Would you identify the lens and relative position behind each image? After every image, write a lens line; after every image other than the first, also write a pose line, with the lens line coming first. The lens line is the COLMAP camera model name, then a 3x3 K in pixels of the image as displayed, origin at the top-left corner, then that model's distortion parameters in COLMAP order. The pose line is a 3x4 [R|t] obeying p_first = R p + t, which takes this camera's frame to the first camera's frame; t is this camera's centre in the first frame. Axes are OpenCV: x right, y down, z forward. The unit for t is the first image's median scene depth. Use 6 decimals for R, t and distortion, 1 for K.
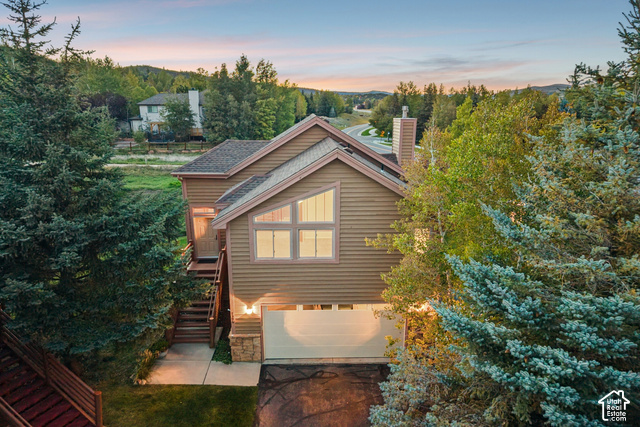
lens RADIAL K [[433.2, 0, 321.8], [0, 433.2, 224.1], [0, 0, 1]] dist [0.049336, -0.058575]
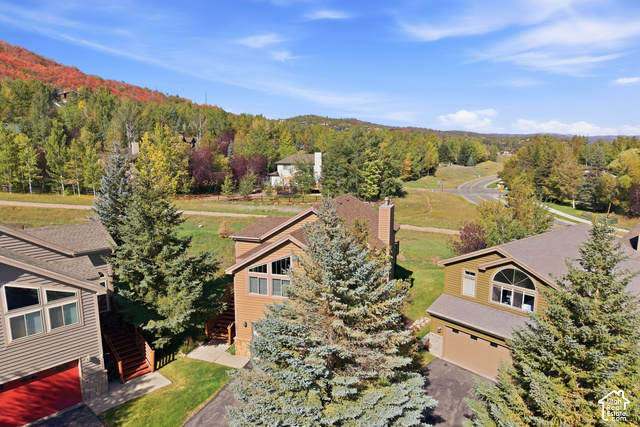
lens RADIAL K [[433.2, 0, 321.8], [0, 433.2, 224.1], [0, 0, 1]] dist [0.049336, -0.058575]
pose [[0.938598, 0.055256, -0.340559, 0.643998], [-0.086204, 0.993343, -0.076413, -0.079937], [0.334070, 0.101079, 0.937113, -0.503164]]
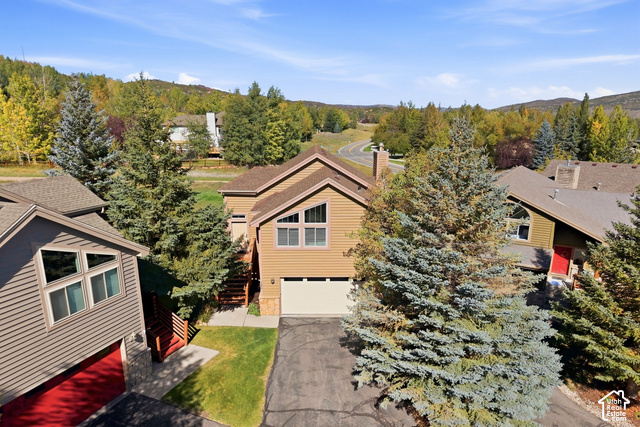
lens RADIAL K [[433.2, 0, 321.8], [0, 433.2, 224.1], [0, 0, 1]] dist [0.049336, -0.058575]
pose [[0.999914, 0.004388, -0.012340, 0.026274], [-0.004712, 0.999642, -0.026347, 0.036320], [0.012220, 0.026403, 0.999577, -0.520708]]
